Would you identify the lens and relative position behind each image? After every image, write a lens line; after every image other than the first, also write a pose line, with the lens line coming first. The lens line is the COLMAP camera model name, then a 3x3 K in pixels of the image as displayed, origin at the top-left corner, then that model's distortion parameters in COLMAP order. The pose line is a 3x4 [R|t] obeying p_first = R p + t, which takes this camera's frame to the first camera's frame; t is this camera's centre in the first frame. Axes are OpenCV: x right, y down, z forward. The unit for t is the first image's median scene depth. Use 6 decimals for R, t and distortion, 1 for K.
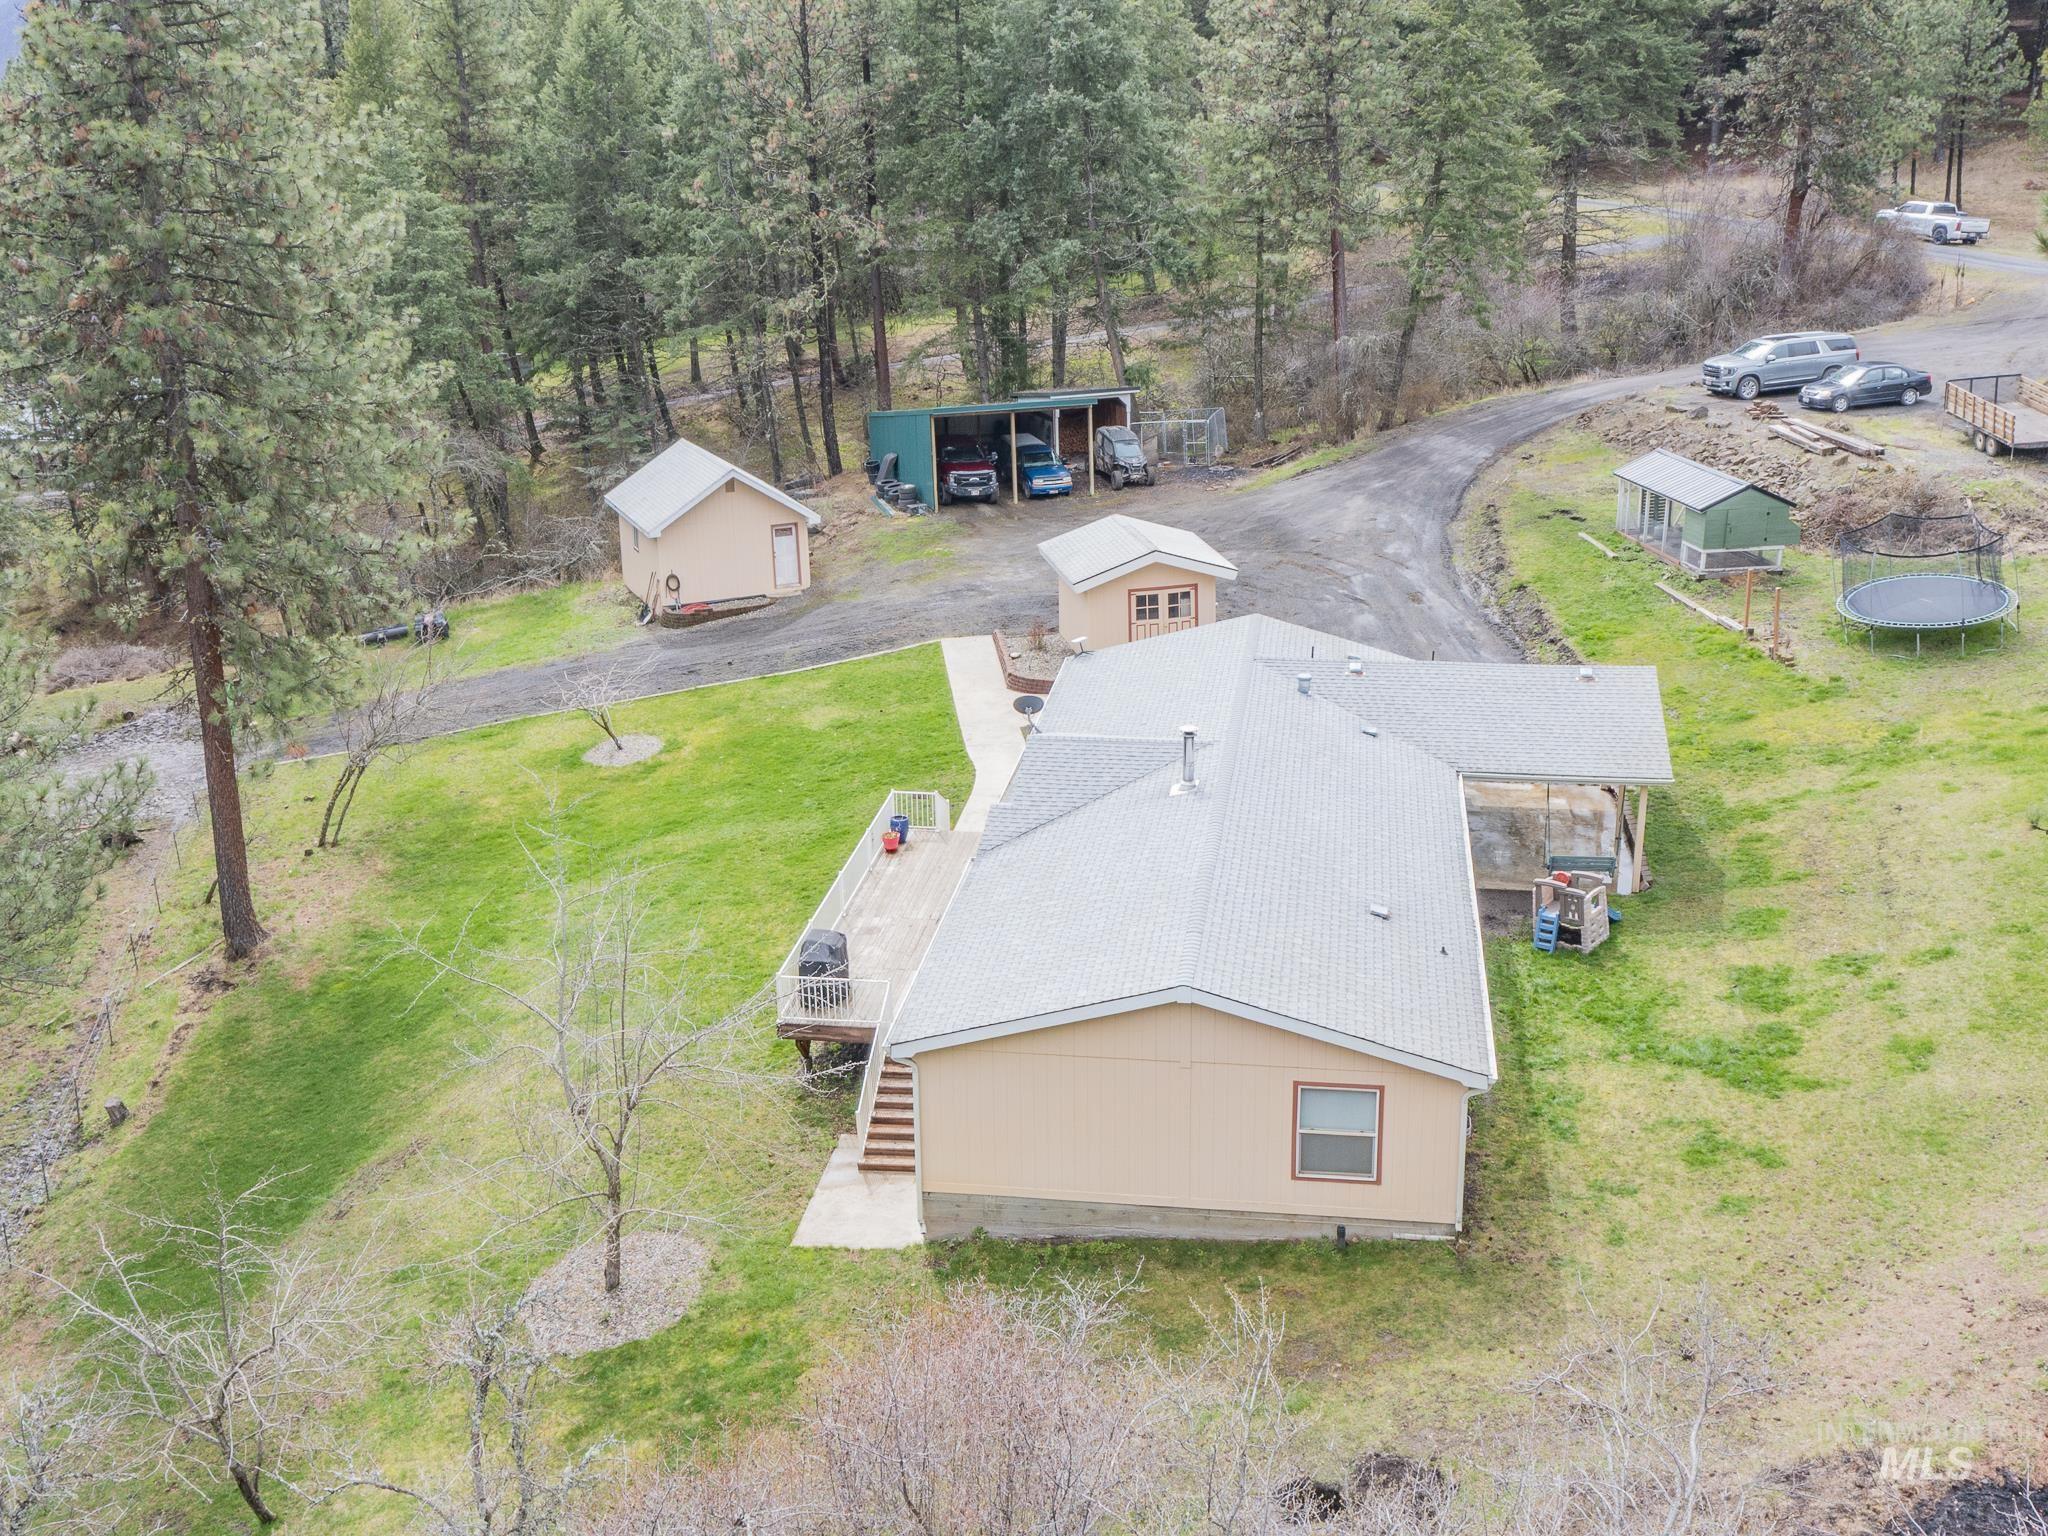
lens RADIAL K [[2254.4, 0, 1004.6], [0, 2254.4, 763.0], [0, 0, 1]] dist [-0.006637, 0.000000]
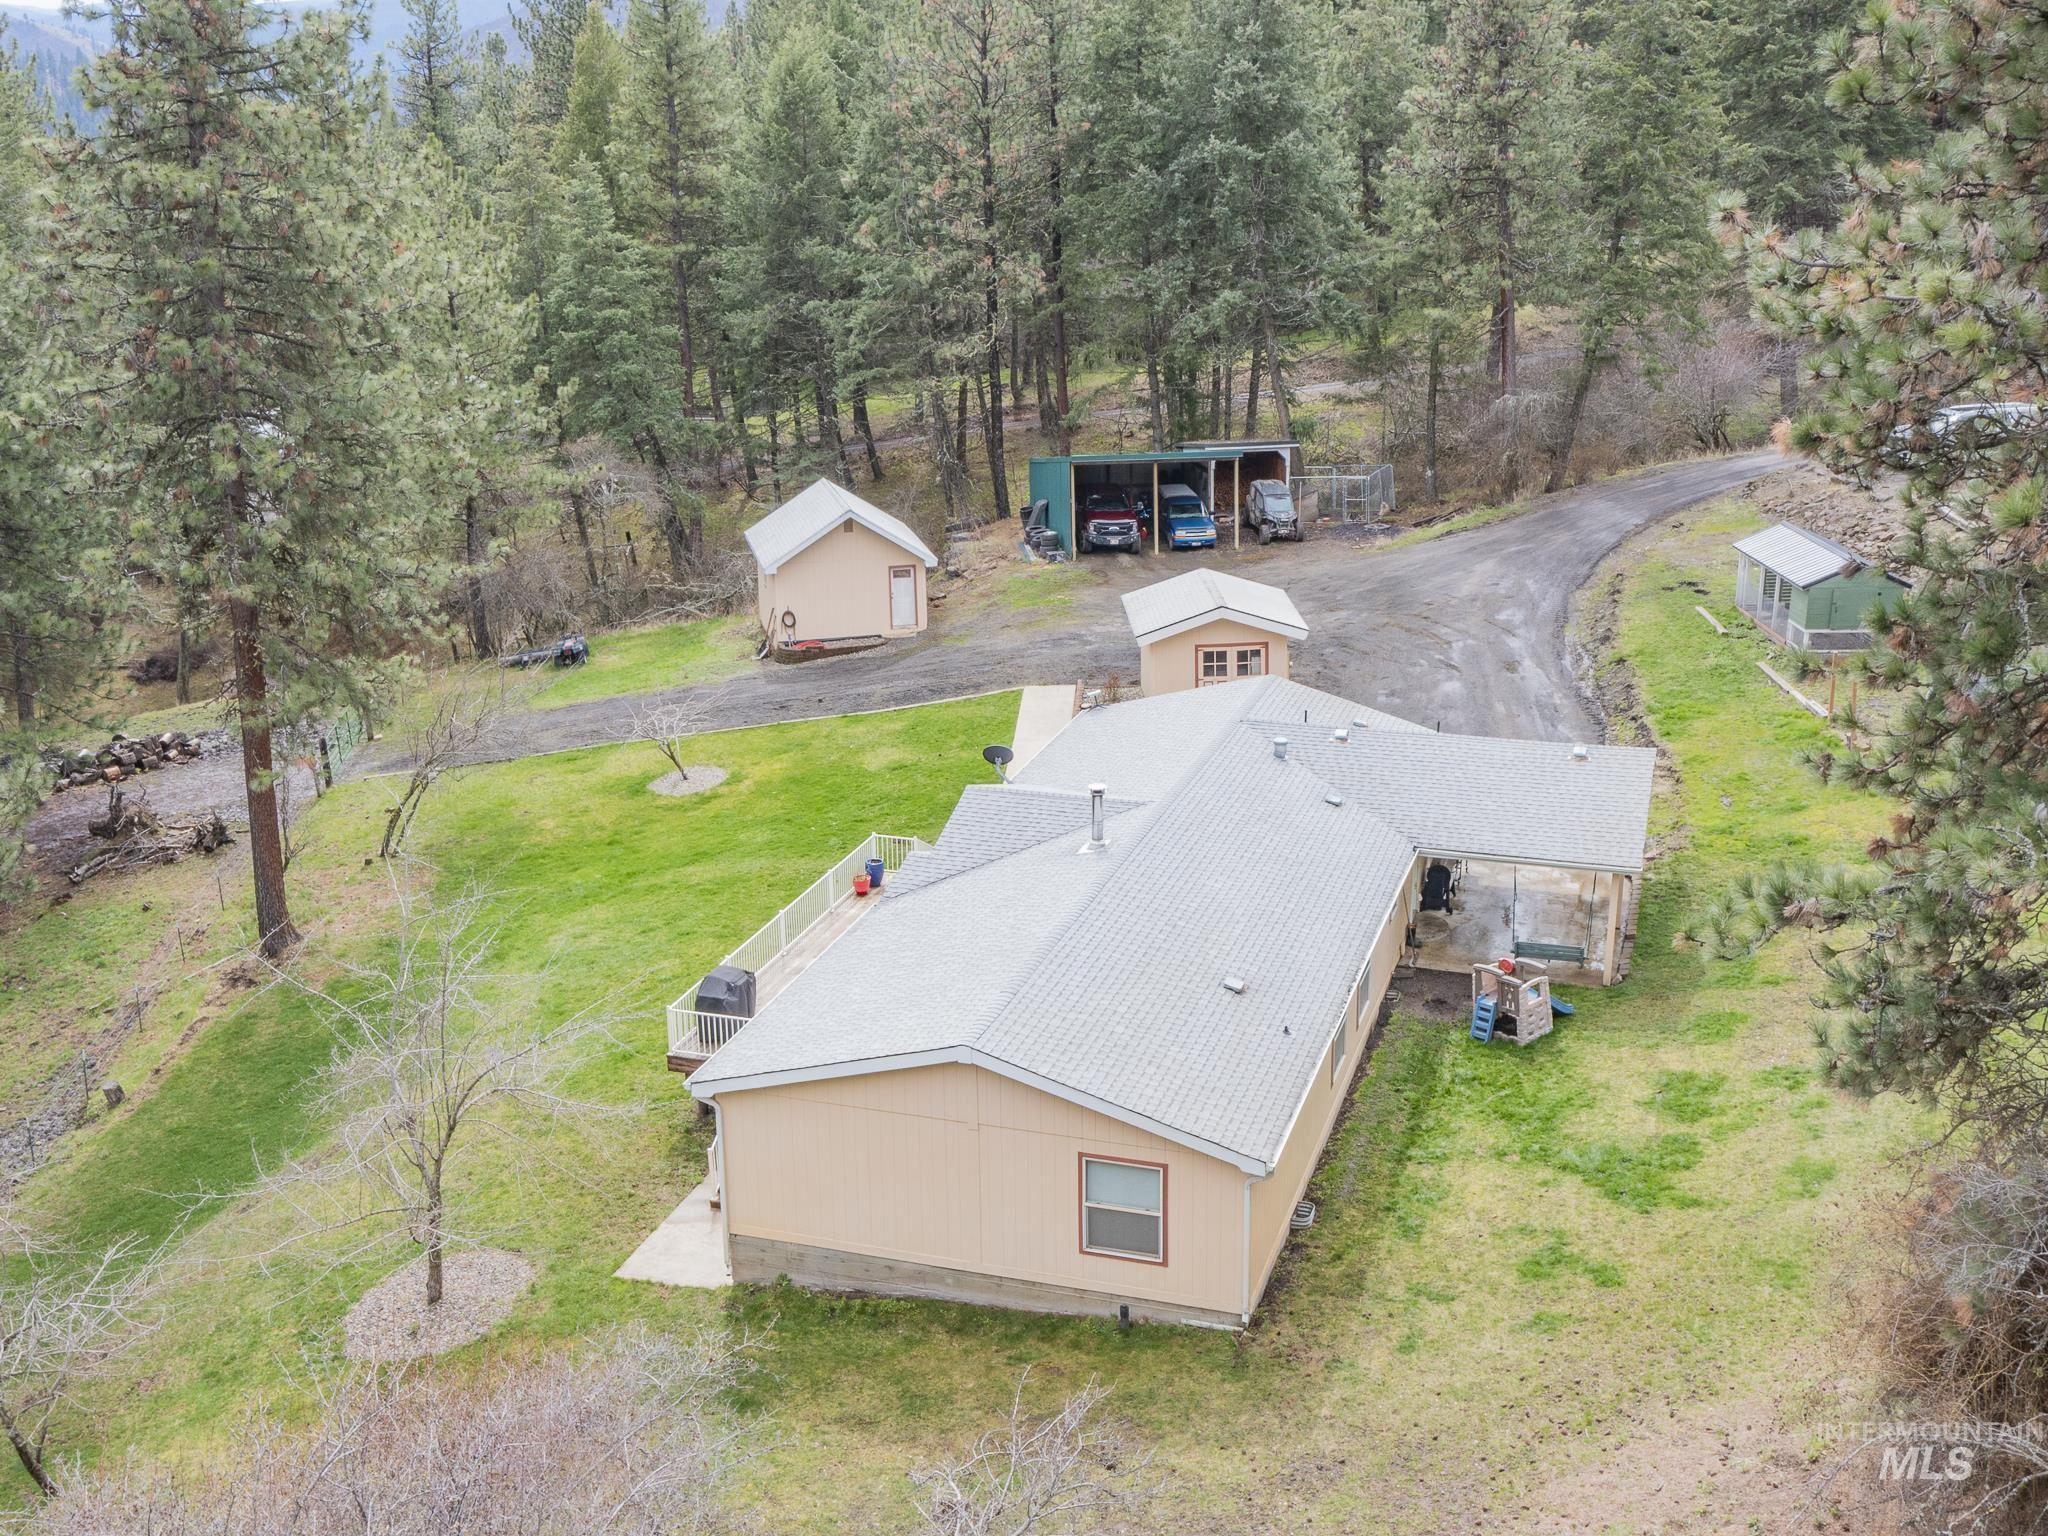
lens RADIAL K [[2254.4, 0, 1017.7], [0, 2254.4, 766.8], [0, 0, 1]] dist [-0.006637, 0.000000]
pose [[0.985024, 0.052693, -0.164168, 0.155716], [-0.055728, 0.998349, -0.013932, -0.006260], [0.163163, 0.022873, 0.986334, 0.018890]]
